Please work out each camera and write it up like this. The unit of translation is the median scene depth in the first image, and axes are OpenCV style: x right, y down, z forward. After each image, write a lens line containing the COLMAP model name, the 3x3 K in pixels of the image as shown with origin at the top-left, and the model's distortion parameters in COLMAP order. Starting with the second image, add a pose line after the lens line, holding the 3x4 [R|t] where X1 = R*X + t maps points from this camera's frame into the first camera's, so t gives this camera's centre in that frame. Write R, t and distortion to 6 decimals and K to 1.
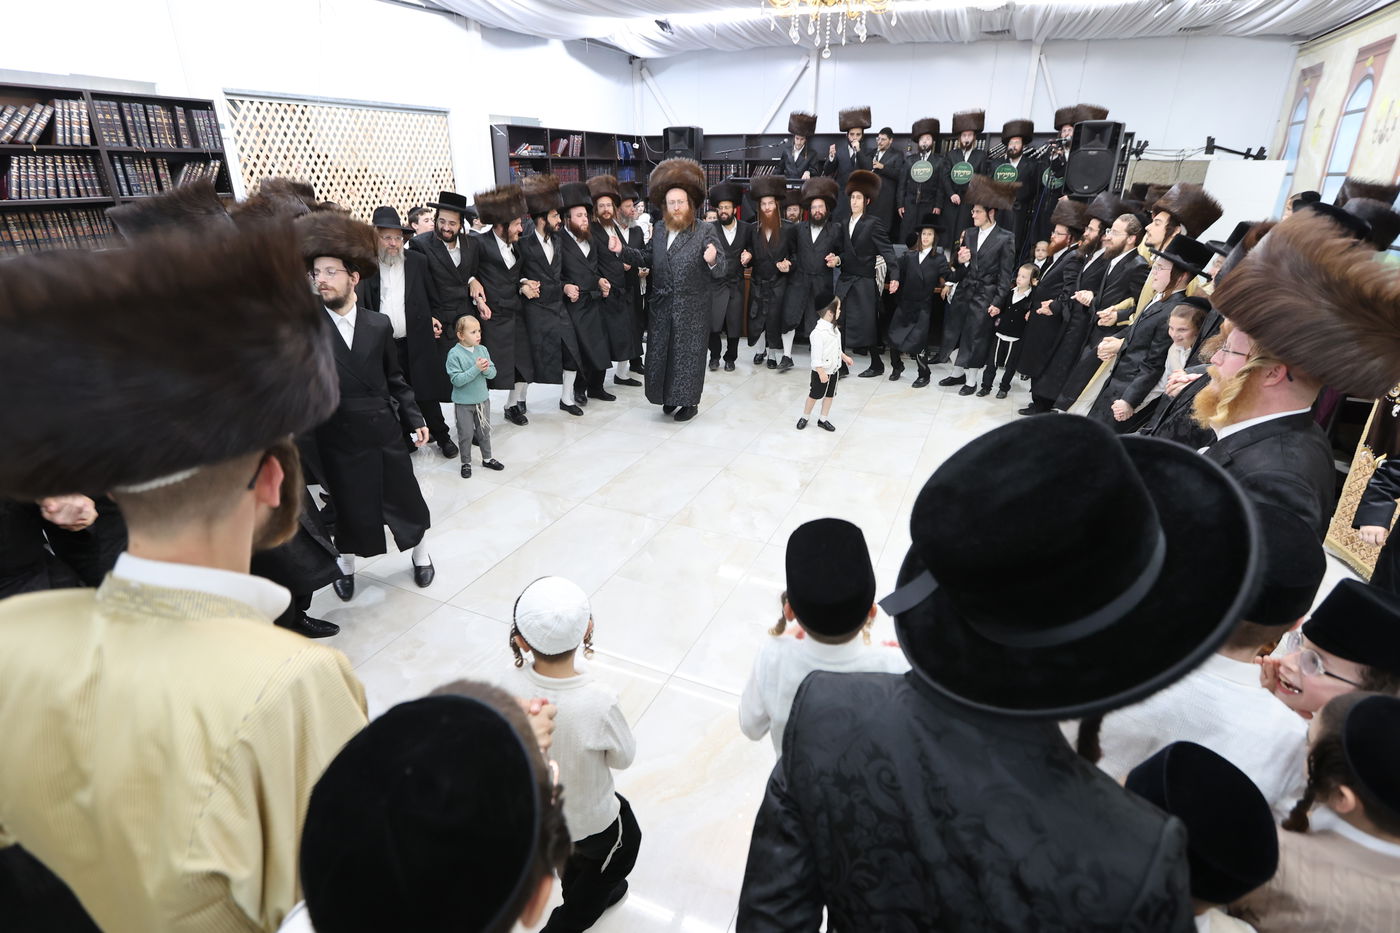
lens RADIAL K [[694.7, 0, 687.8], [0, 694.7, 460.1], [0, 0, 1]] dist [-0.049269, 0.017598]
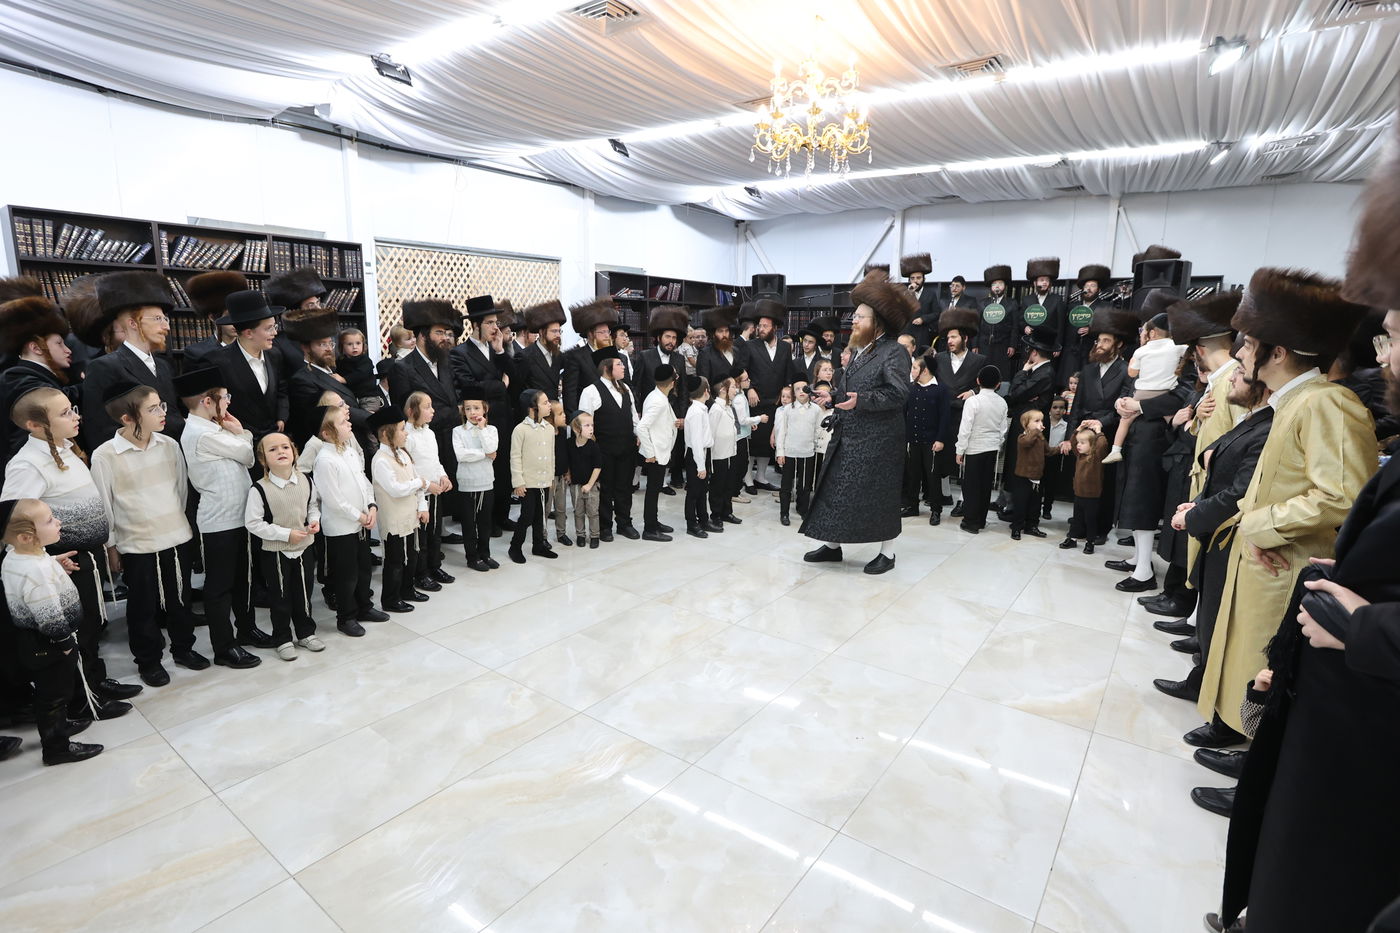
lens RADIAL K [[694.7, 0, 687.8], [0, 694.7, 460.1], [0, 0, 1]] dist [-0.049269, 0.017598]
pose [[0.976738, 0.049734, -0.208587, 0.138049], [-0.094079, 0.973503, -0.208424, 0.057572], [0.192694, 0.223199, 0.955537, -0.024868]]
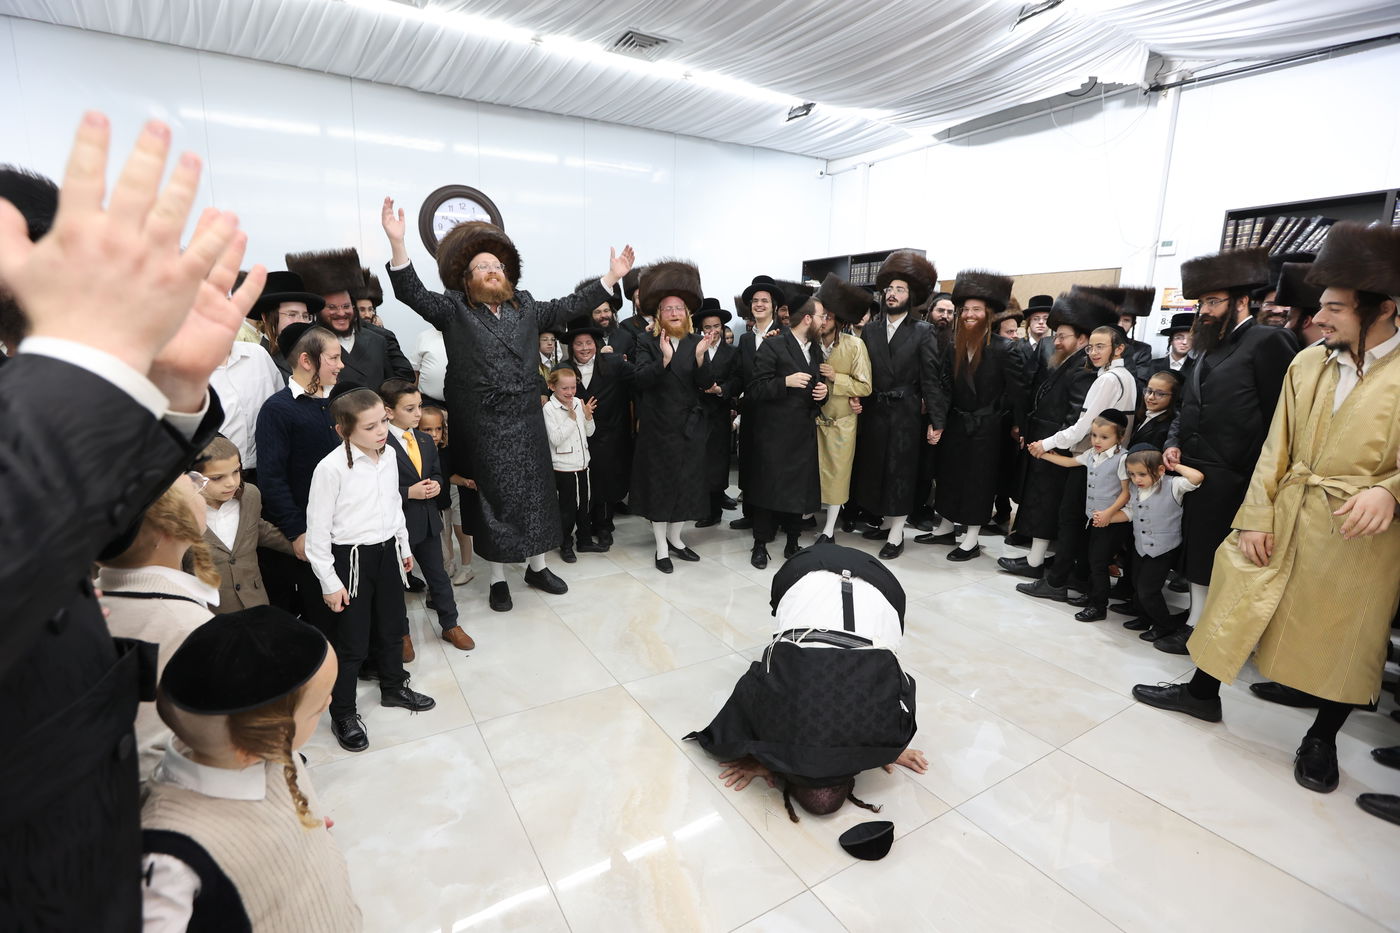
lens RADIAL K [[642.7, 0, 695.0], [0, 642.7, 460.9], [0, 0, 1]] dist [-0.043723, 0.013577]
pose [[-0.562920, 0.140688, -0.814450, 0.194053], [-0.338874, 0.859486, 0.382686, -0.096480], [0.753847, 0.491417, -0.436146, 0.401817]]
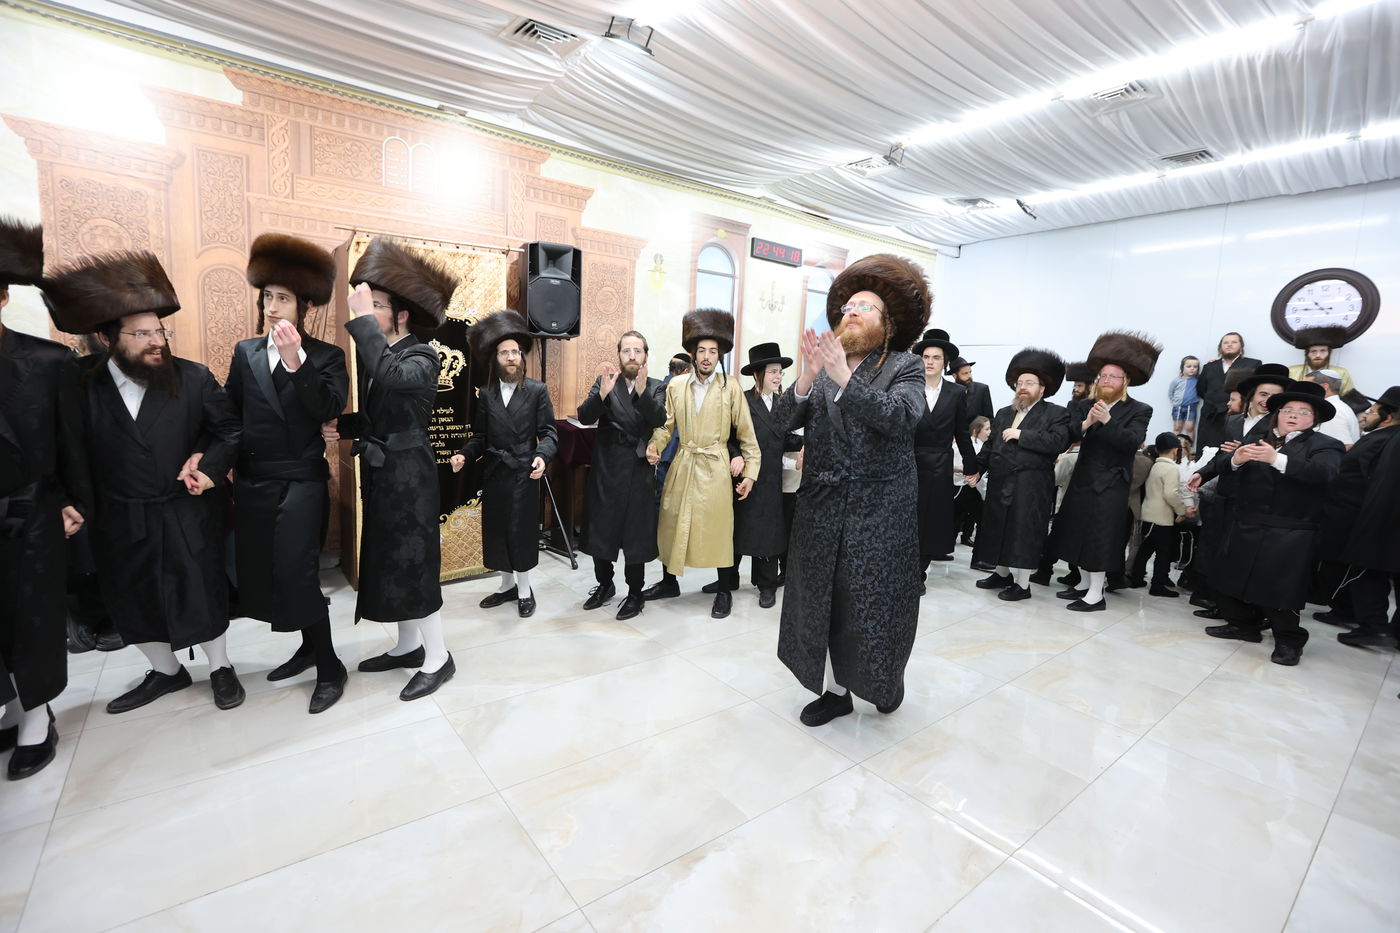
lens RADIAL K [[642.7, 0, 695.0], [0, 642.7, 460.9], [0, 0, 1]] dist [-0.043723, 0.013577]
pose [[-0.887184, -0.100710, 0.450291, 0.001019], [0.132687, 0.878985, 0.458017, -0.257825], [-0.441926, 0.466093, -0.766458, 0.789404]]
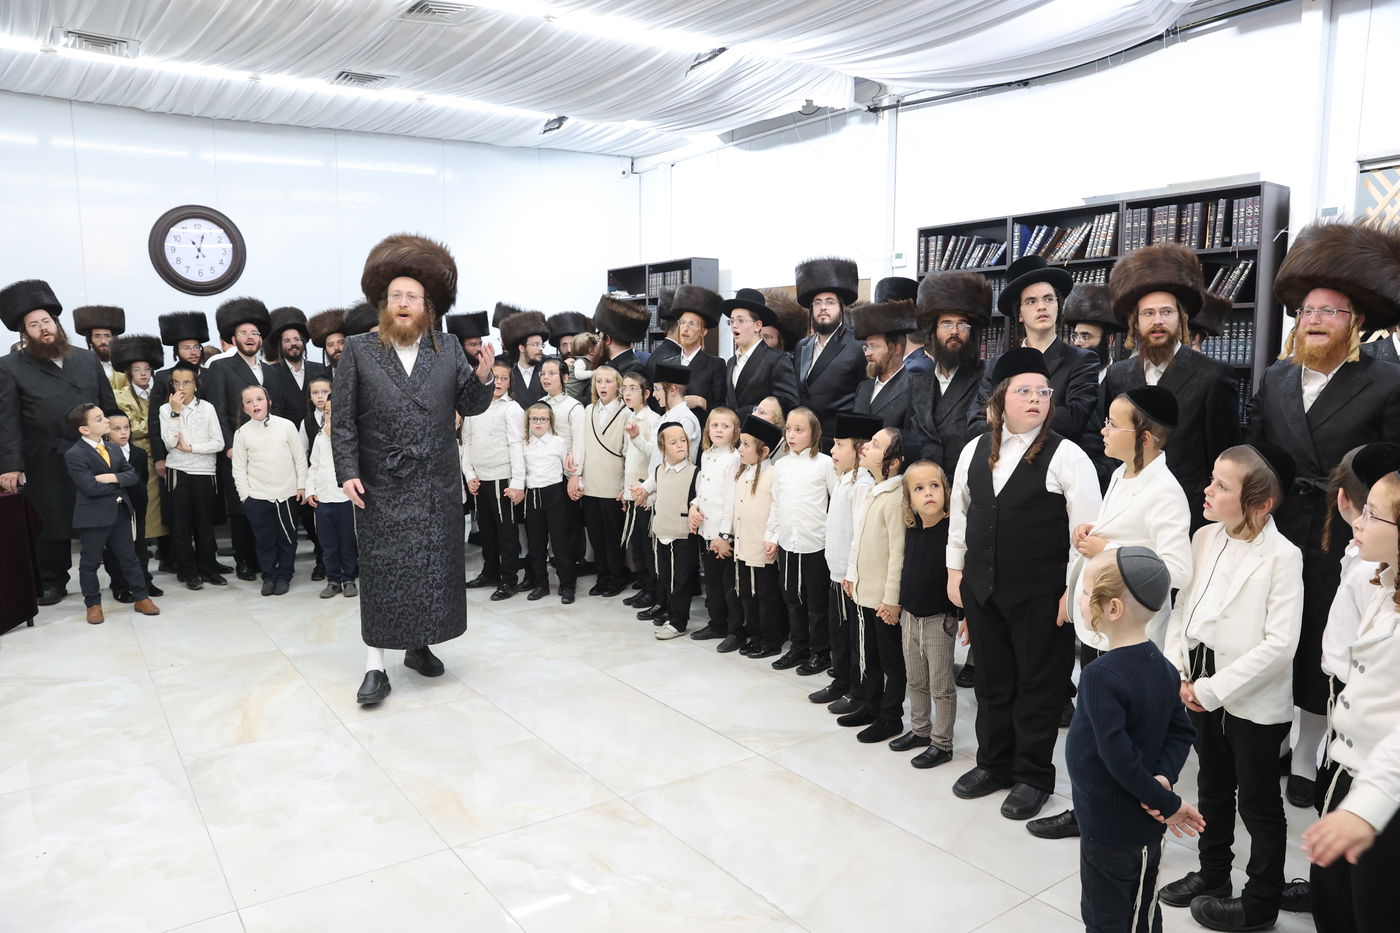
lens RADIAL K [[952.6, 0, 700.8], [0, 952.6, 473.6], [0, 0, 1]] dist [-0.111291, 0.093549]
pose [[-0.497303, 0.102378, -0.861515, 0.345232], [-0.336066, 0.892754, 0.300082, -0.240505], [0.799844, 0.438758, -0.409563, 0.739090]]
